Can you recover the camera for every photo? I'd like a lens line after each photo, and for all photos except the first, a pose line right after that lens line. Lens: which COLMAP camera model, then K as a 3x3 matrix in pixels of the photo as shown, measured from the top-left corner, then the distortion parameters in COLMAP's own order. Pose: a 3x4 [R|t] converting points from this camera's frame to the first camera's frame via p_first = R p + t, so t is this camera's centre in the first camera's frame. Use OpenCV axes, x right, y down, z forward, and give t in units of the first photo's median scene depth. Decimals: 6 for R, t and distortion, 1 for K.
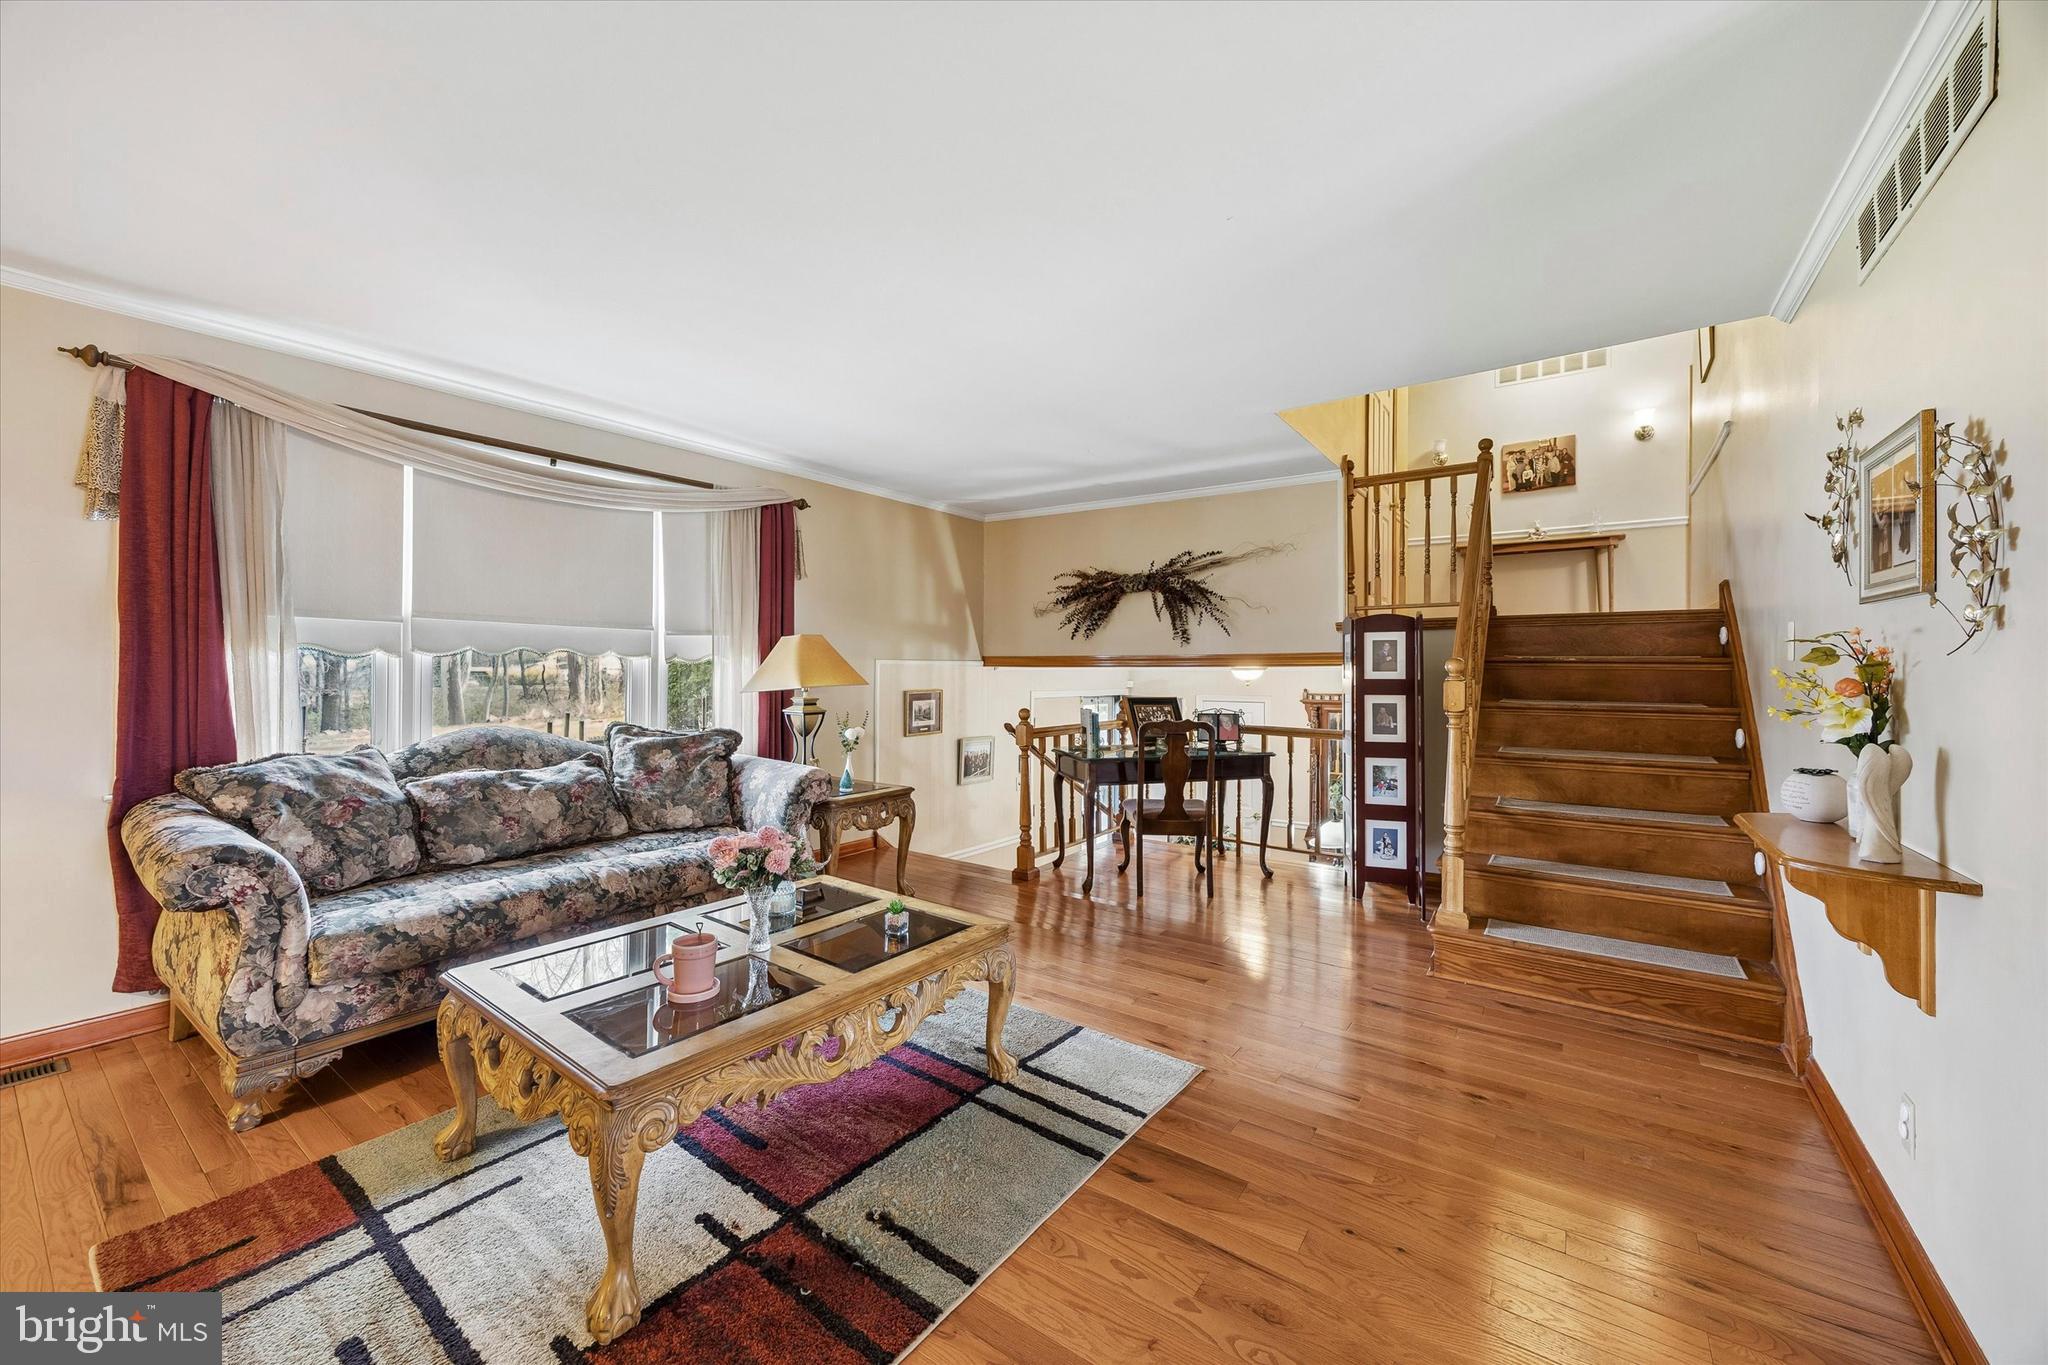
lens RADIAL K [[780.5, 0, 1009.0], [0, 780.5, 668.4], [0, 0, 1]] dist [-0.003539, -0.000312]
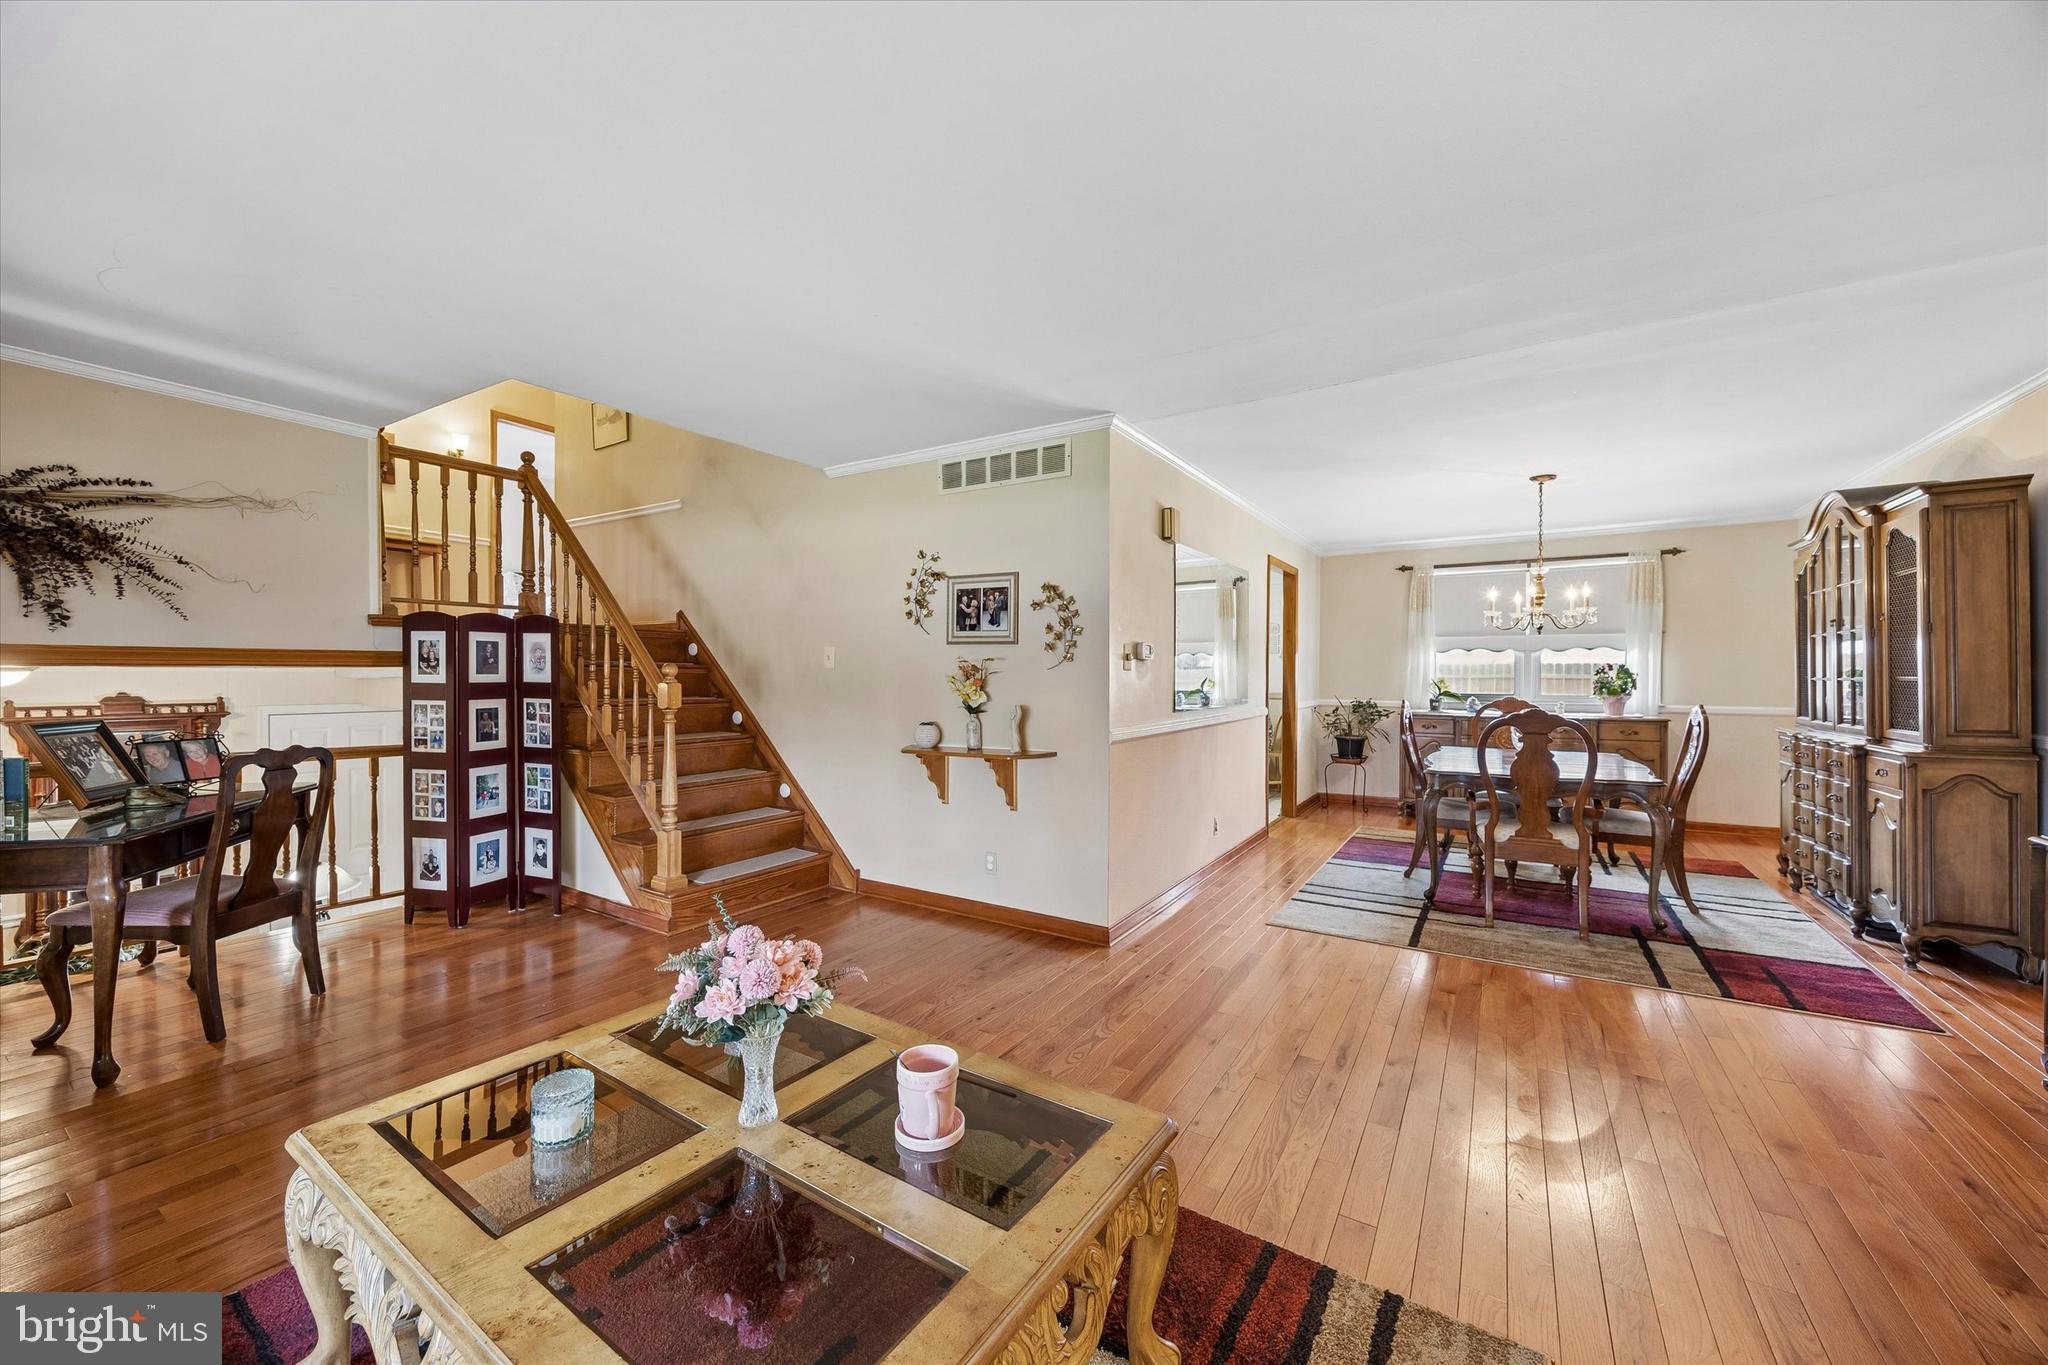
lens RADIAL K [[780.5, 0, 1010.4], [0, 780.5, 678.5], [0, 0, 1]] dist [-0.003539, -0.000312]
pose [[-0.058290, -0.008047, 0.998267, -0.561831], [-0.006568, 0.999949, 0.007677, -0.002561], [-0.998278, -0.006109, -0.058340, 0.488052]]
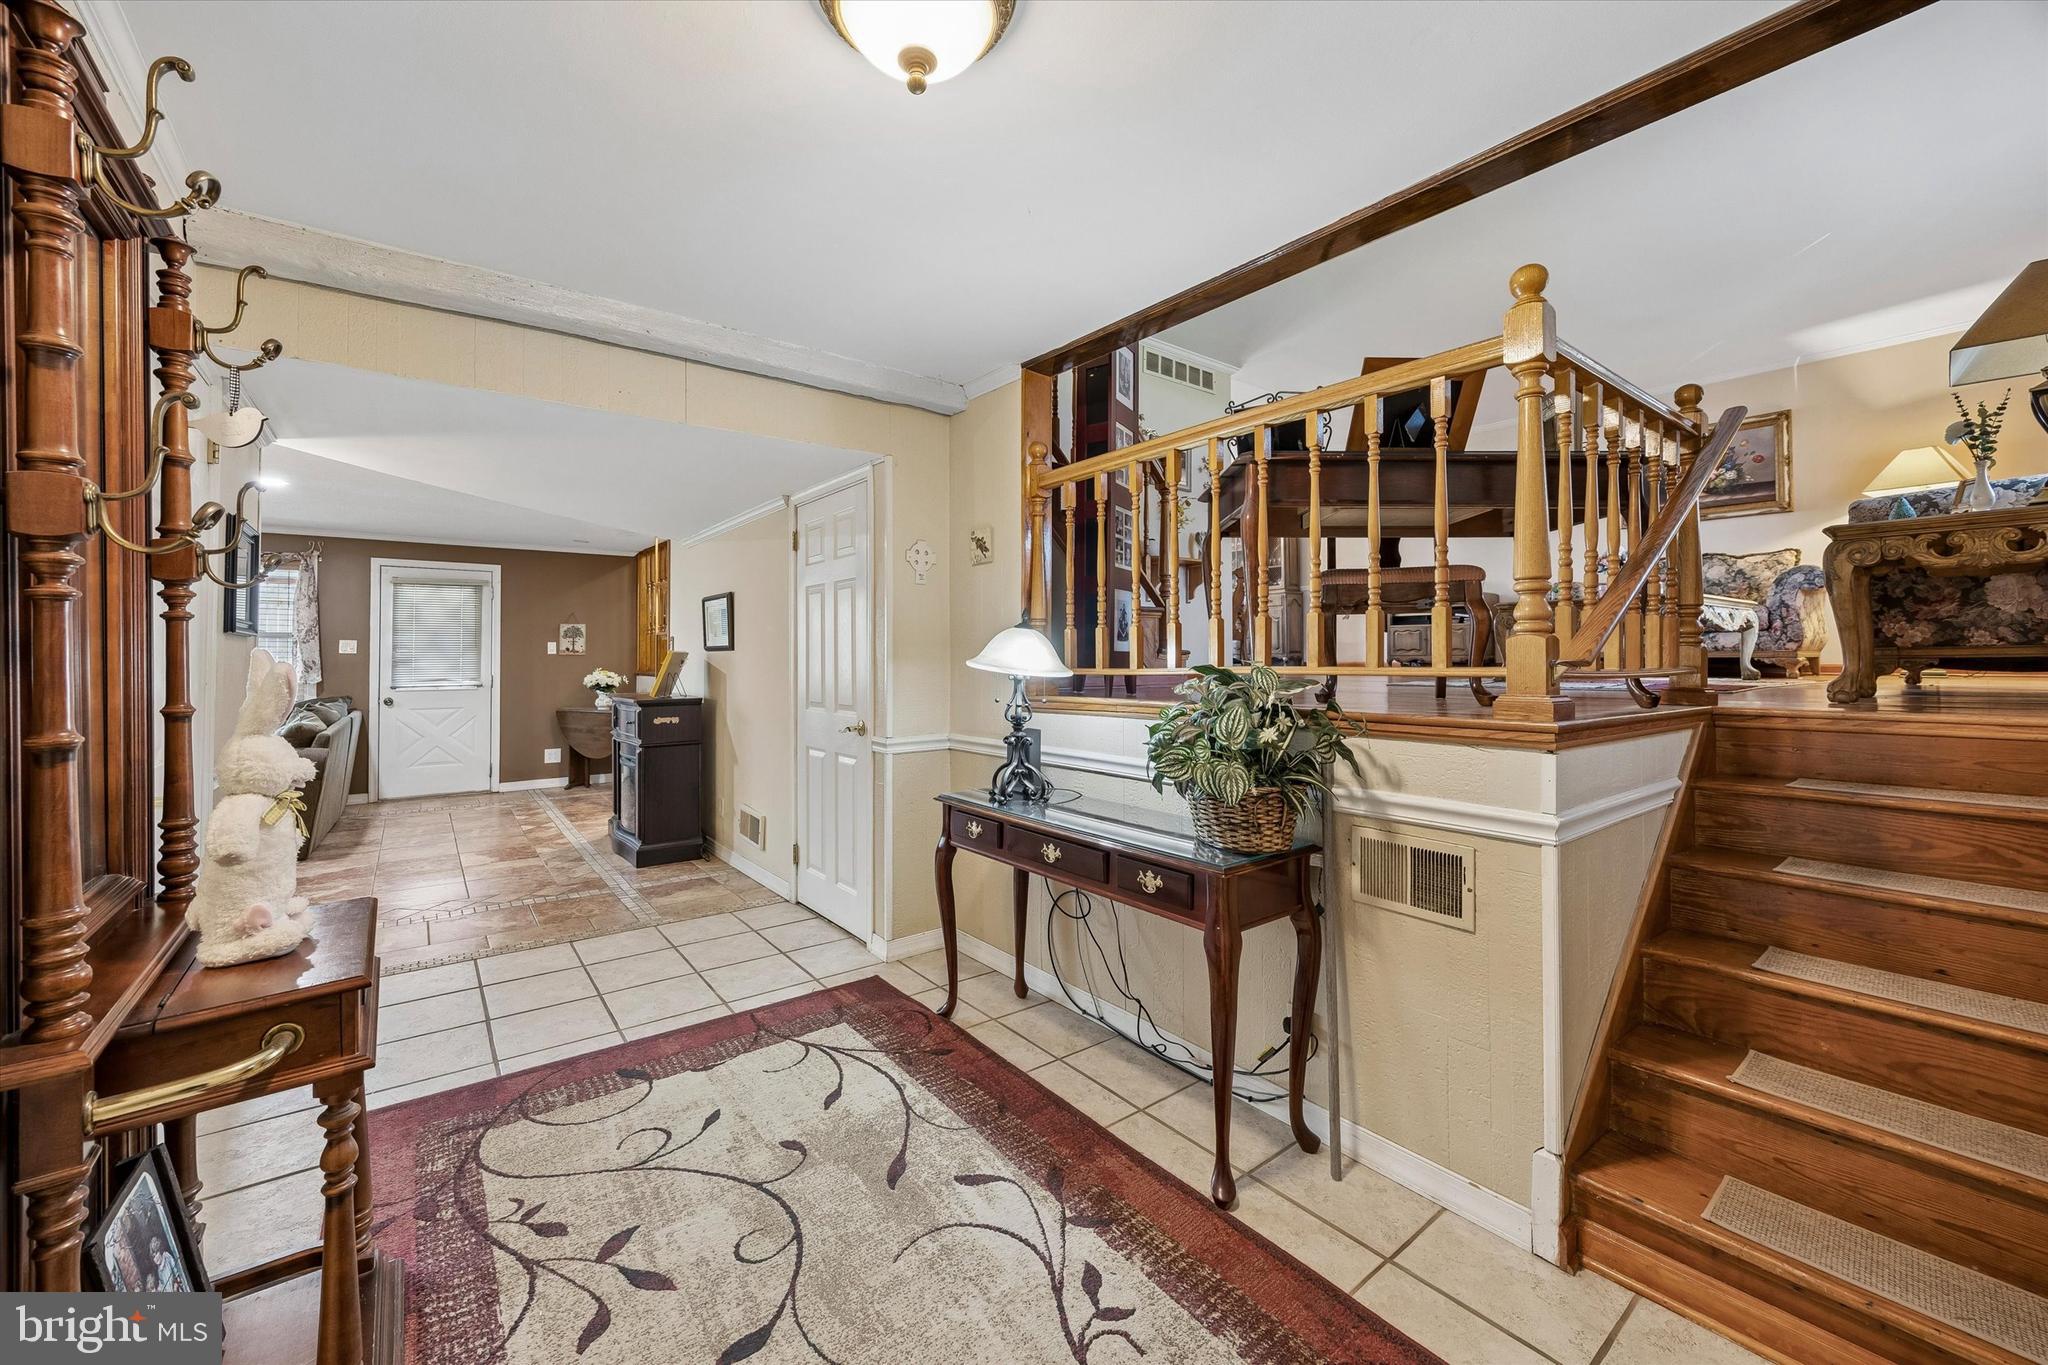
lens RADIAL K [[795.7, 0, 1014.1], [0, 795.7, 645.8], [0, 0, 1]] dist [-0.000537, -0.000033]
pose [[-0.958775, 0.002612, 0.284153, 0.379995], [-0.002193, 0.999860, -0.016593, 0.300777], [-0.284157, -0.016532, -0.958635, 2.075937]]
